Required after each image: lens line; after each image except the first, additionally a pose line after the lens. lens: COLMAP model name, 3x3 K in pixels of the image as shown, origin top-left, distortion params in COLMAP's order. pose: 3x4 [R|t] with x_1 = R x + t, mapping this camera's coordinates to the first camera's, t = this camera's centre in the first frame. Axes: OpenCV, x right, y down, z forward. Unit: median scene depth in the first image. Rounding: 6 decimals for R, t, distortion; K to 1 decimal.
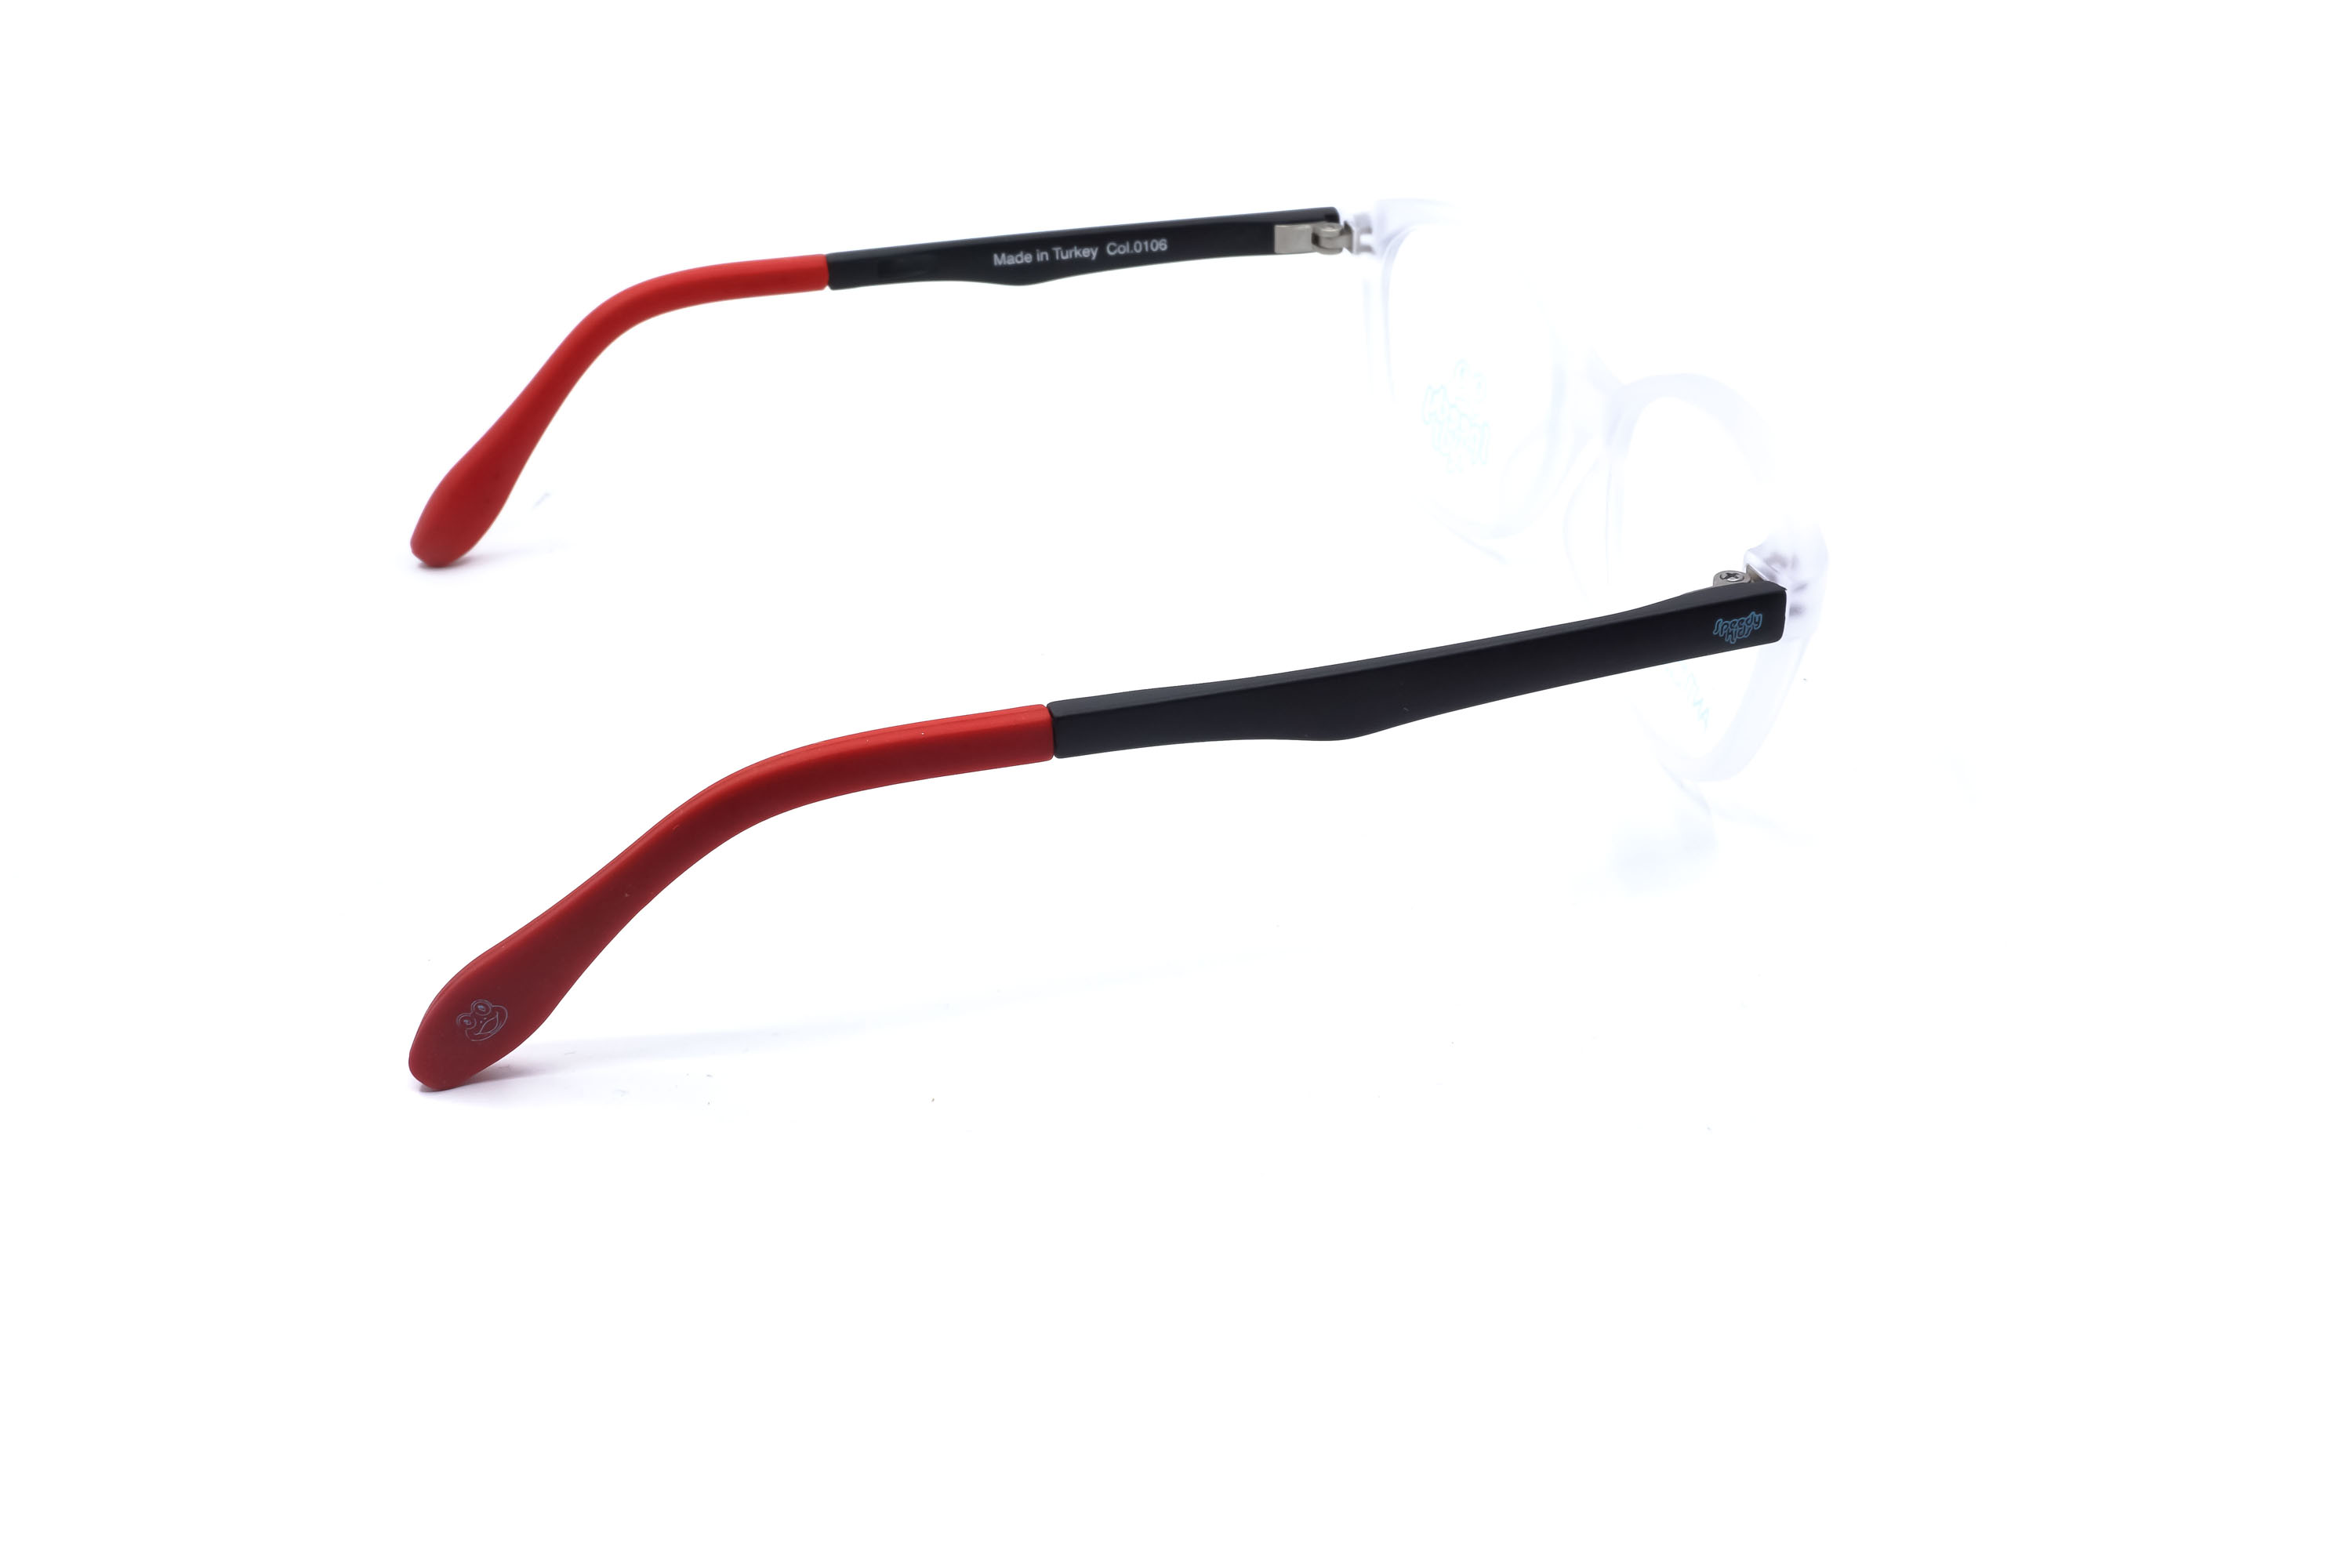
lens RADIAL K [[2432.5, 0, 1176.0], [0, 2432.5, 784.0], [0, 0, 1]] dist [0.017226, 0.000502]
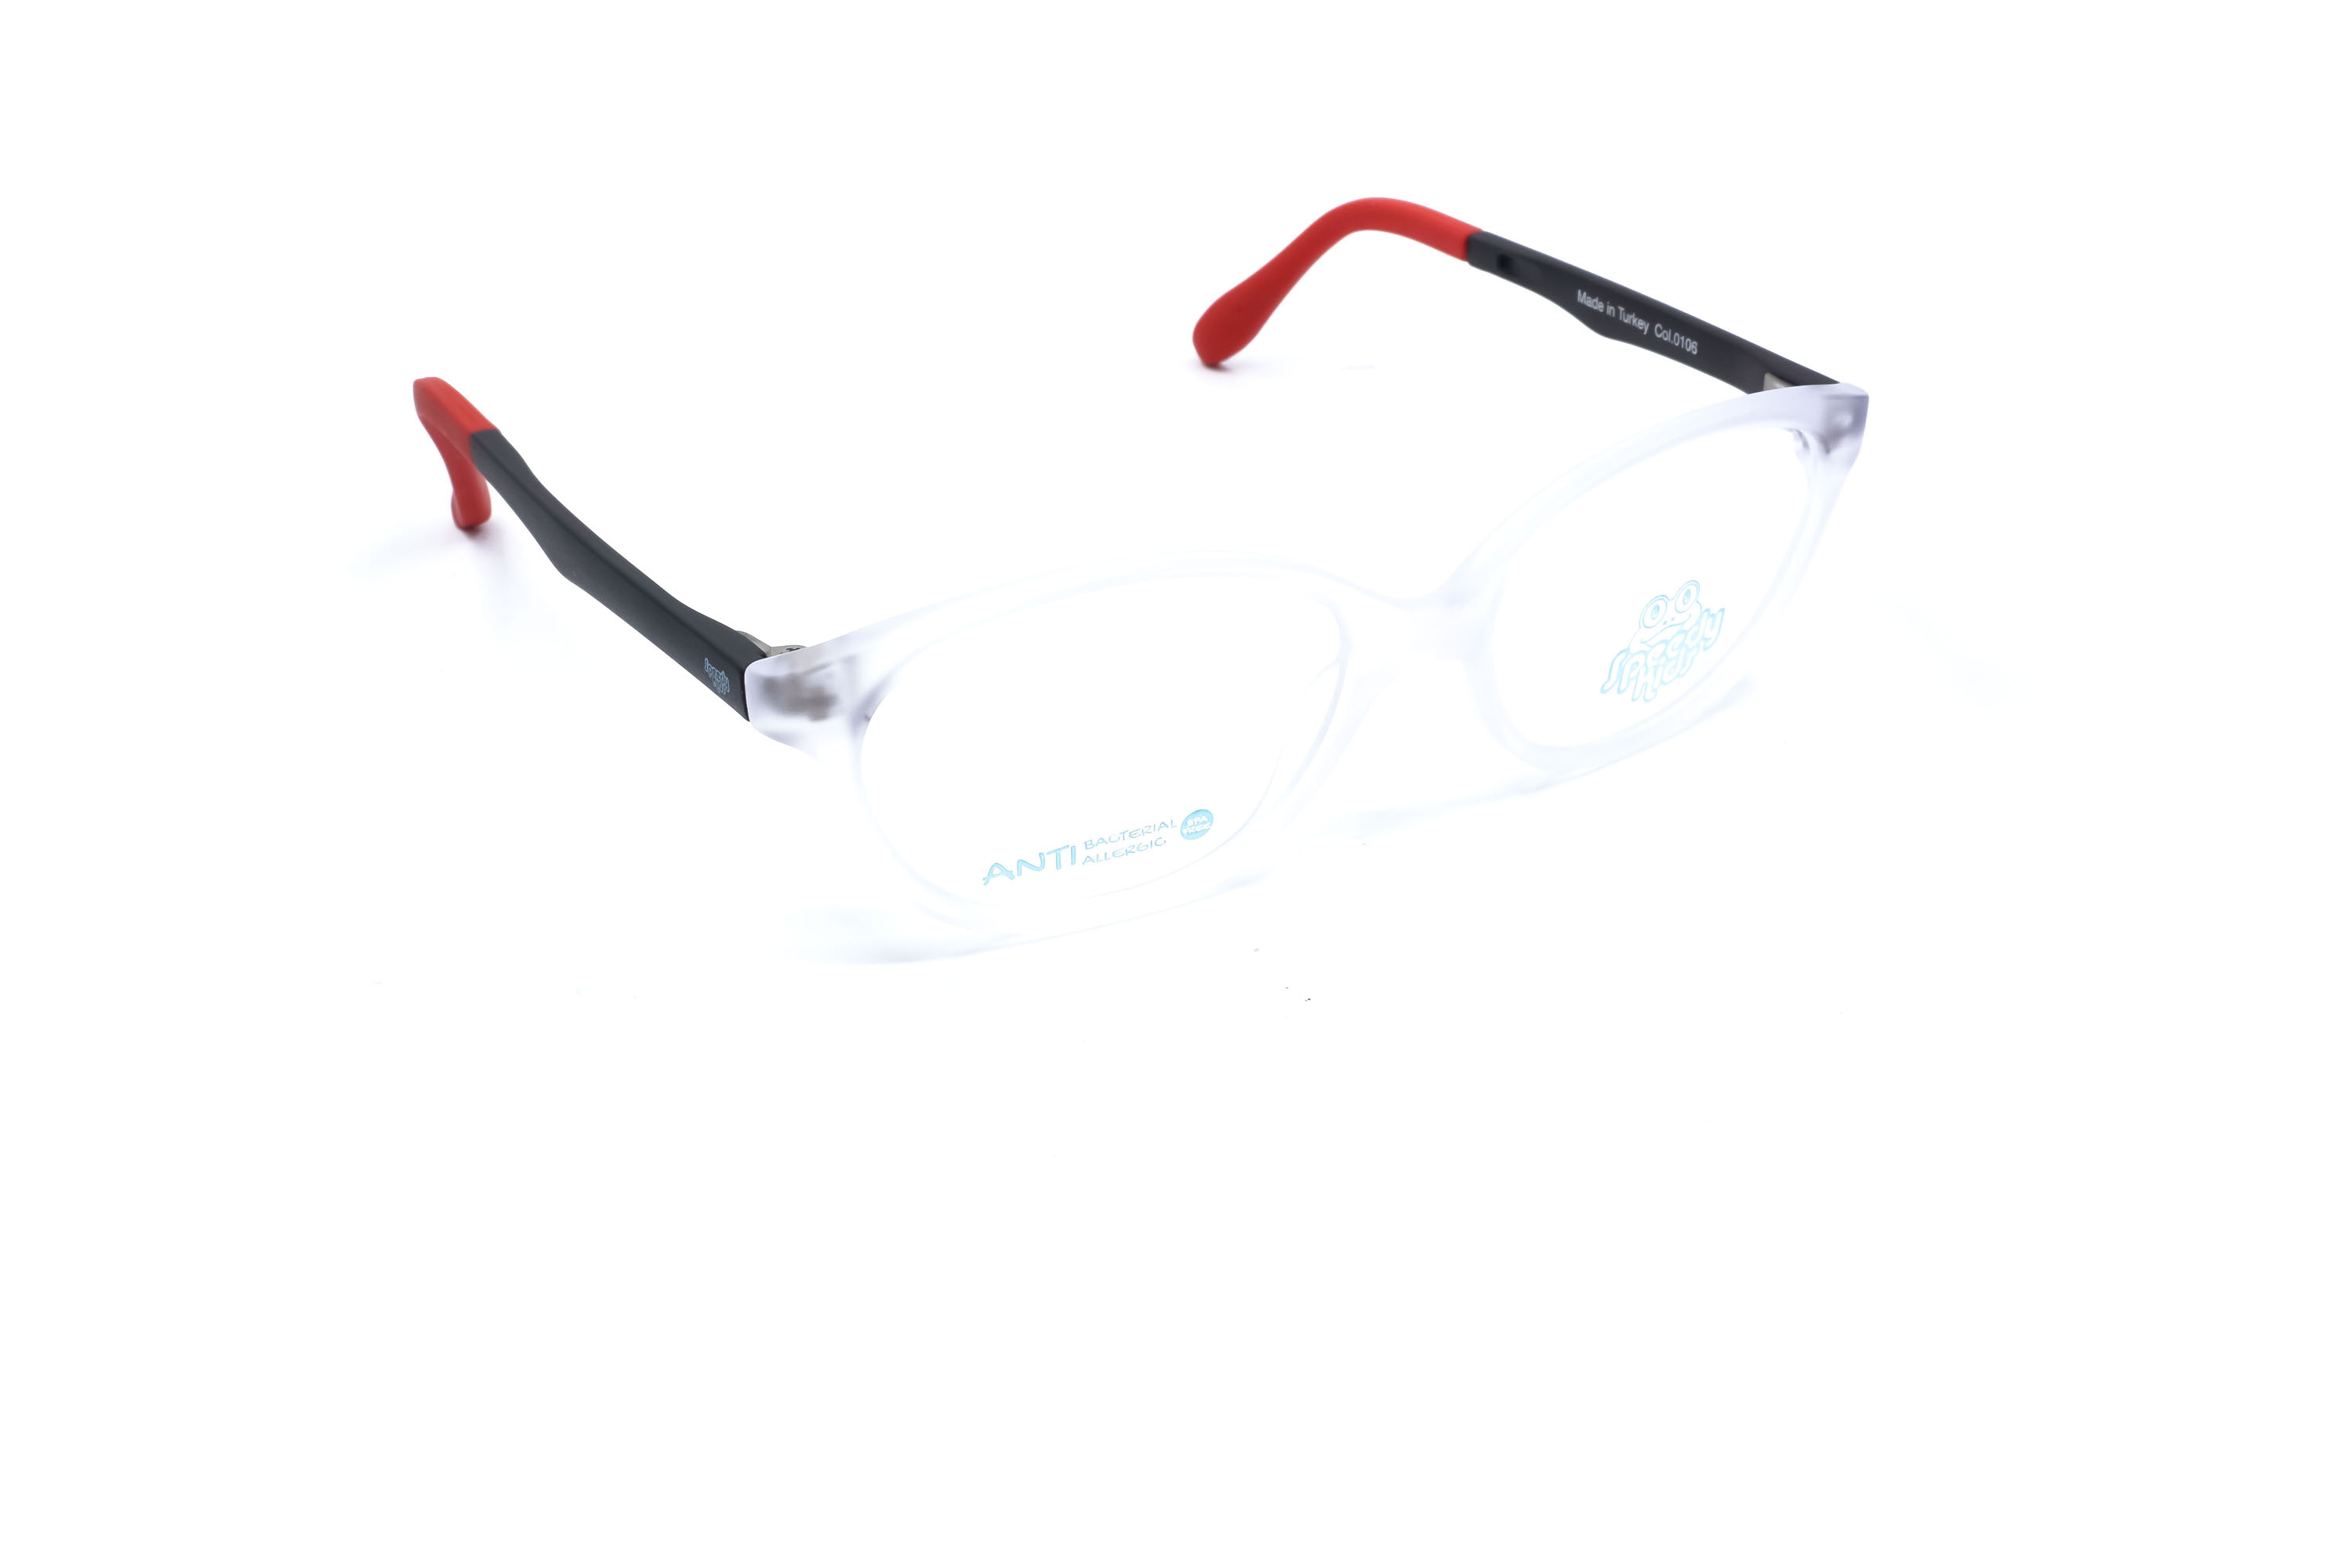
lens RADIAL K [[2422.7, 0, 1188.6], [0, 2422.7, 787.8], [0, 0, 1]] dist [0.001684, -0.000374]
pose [[0.258250, 0.488360, -0.833553, 0.763503], [-0.465199, 0.819064, 0.335744, -0.303716], [0.846698, 0.301063, 0.438708, 0.515769]]
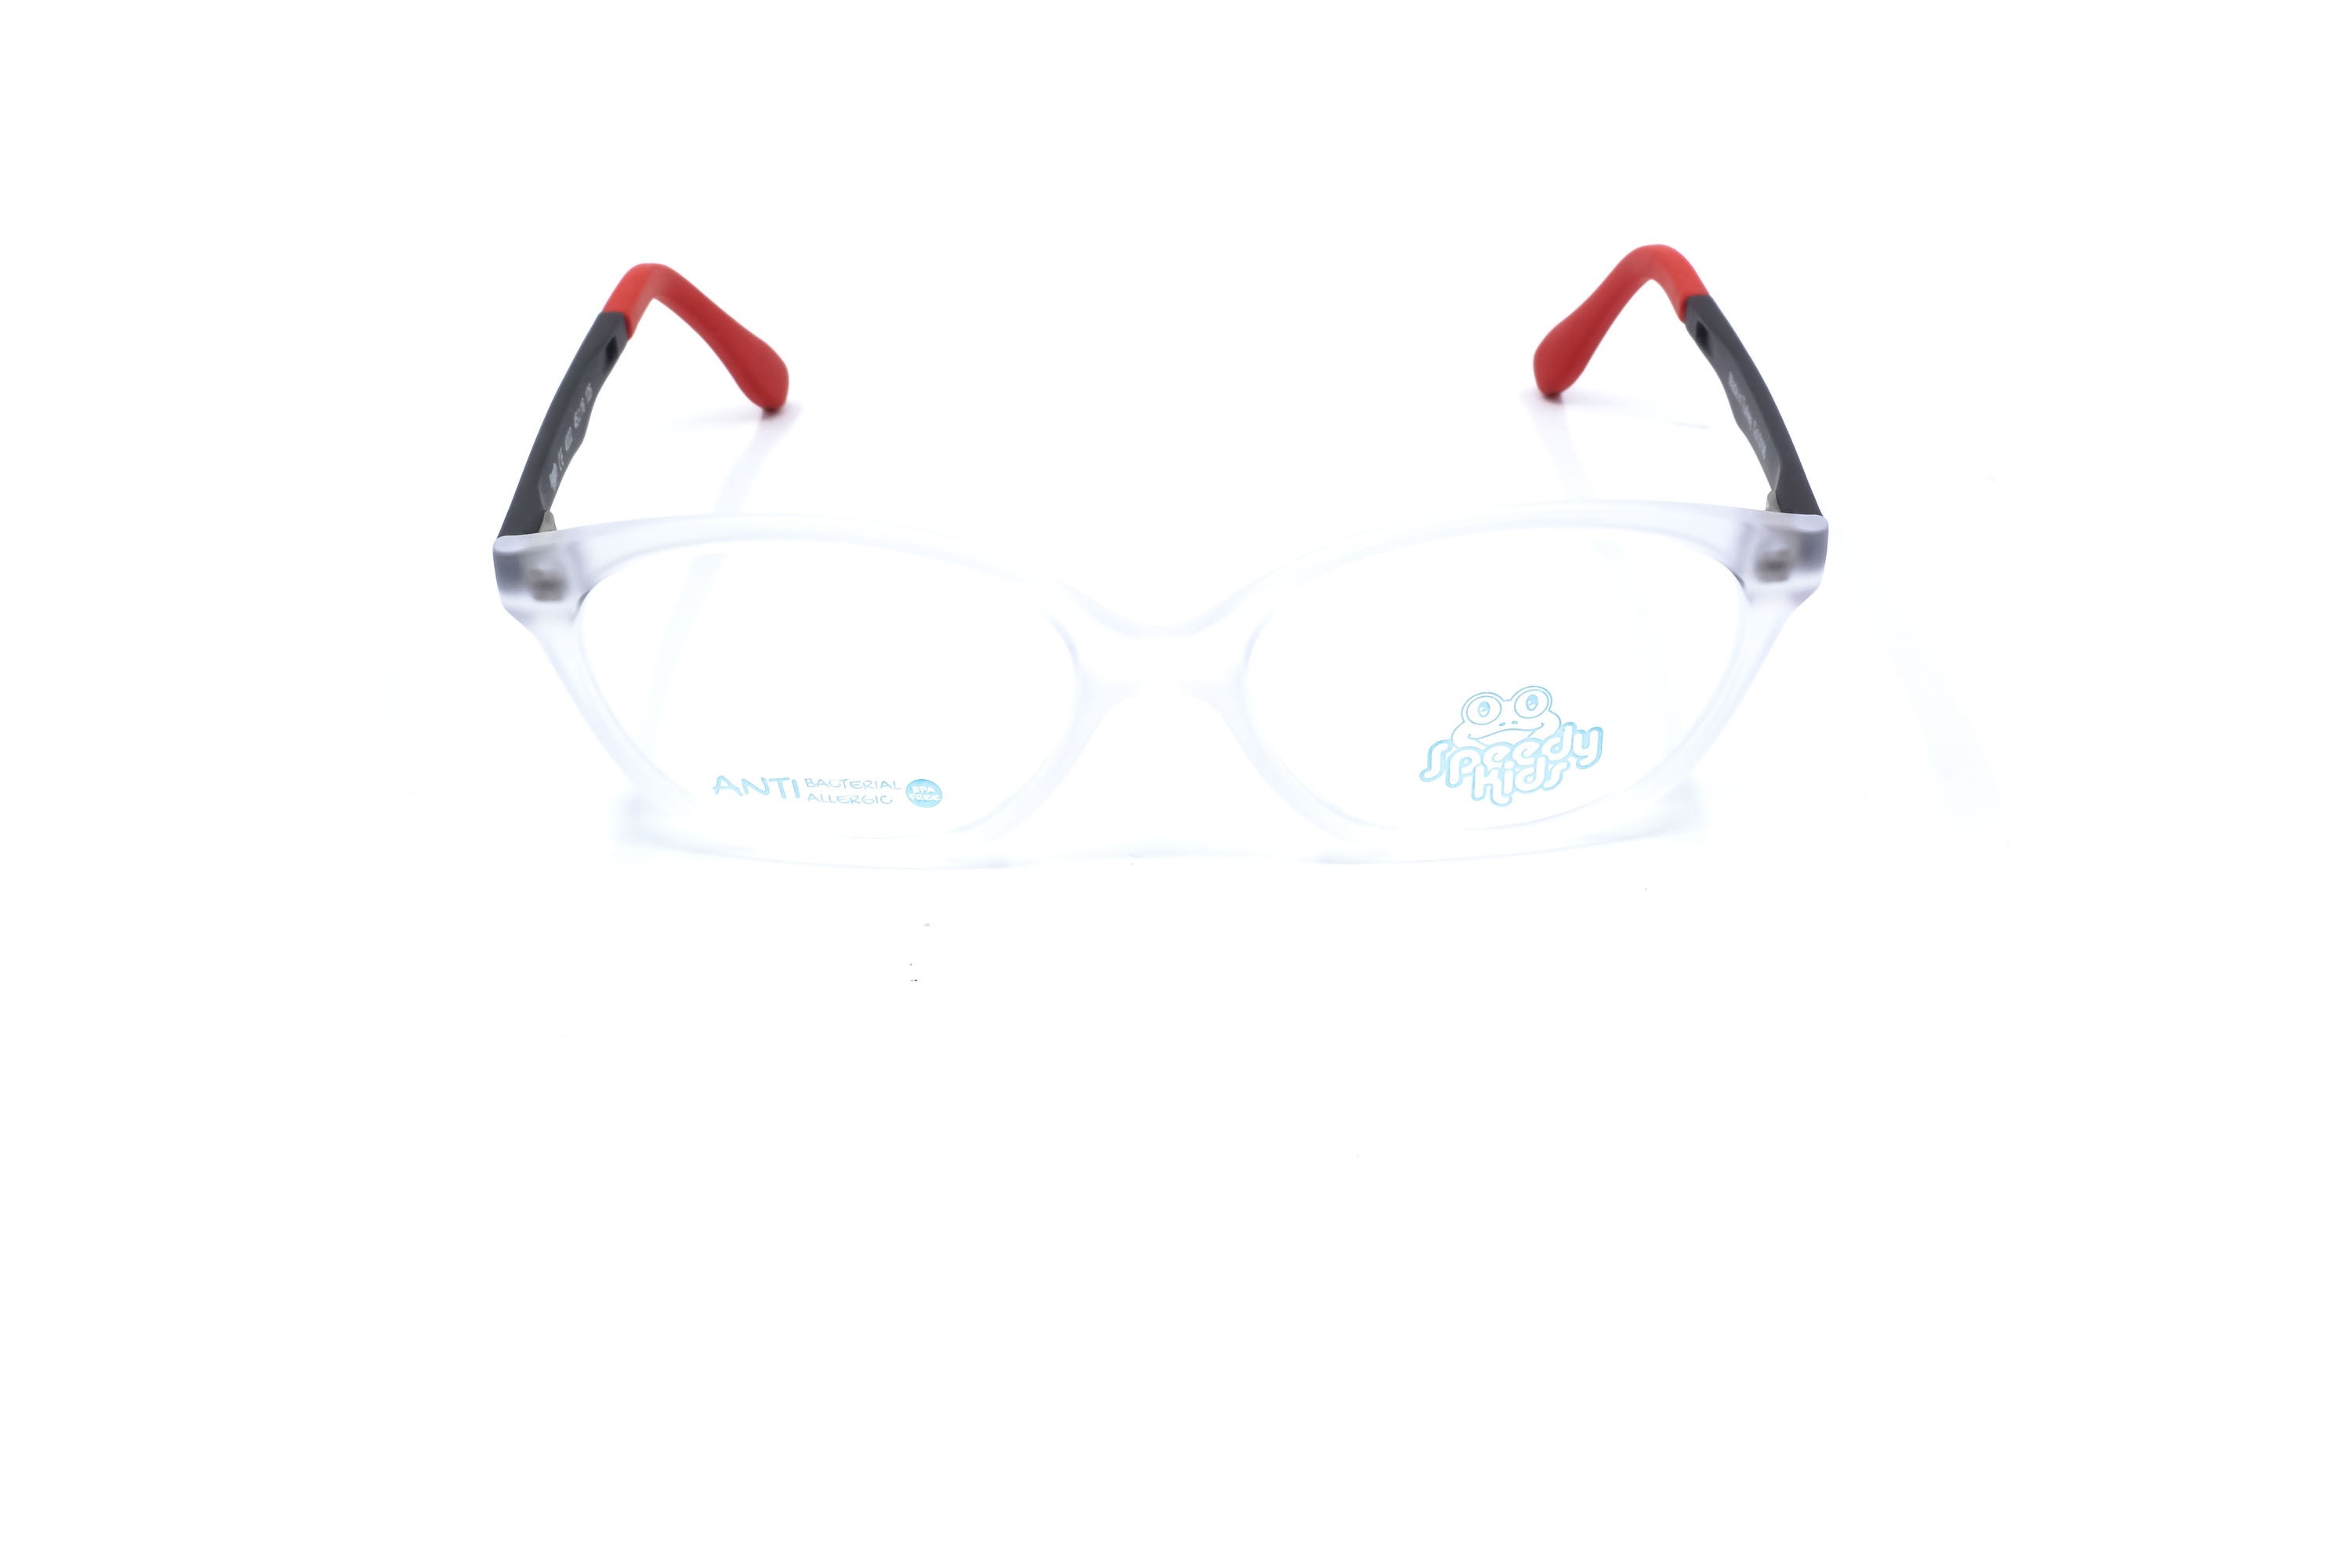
lens RADIAL K [[2434.4, 0, 1187.7], [0, 2434.4, 778.7], [0, 0, 1]] dist [-0.008216, 0.004343]
pose [[-0.260531, 0.493824, -0.829615, 0.761189], [-0.459513, 0.692298, 0.556392, -0.507868], [0.849100, 0.526176, 0.046553, 0.870466]]
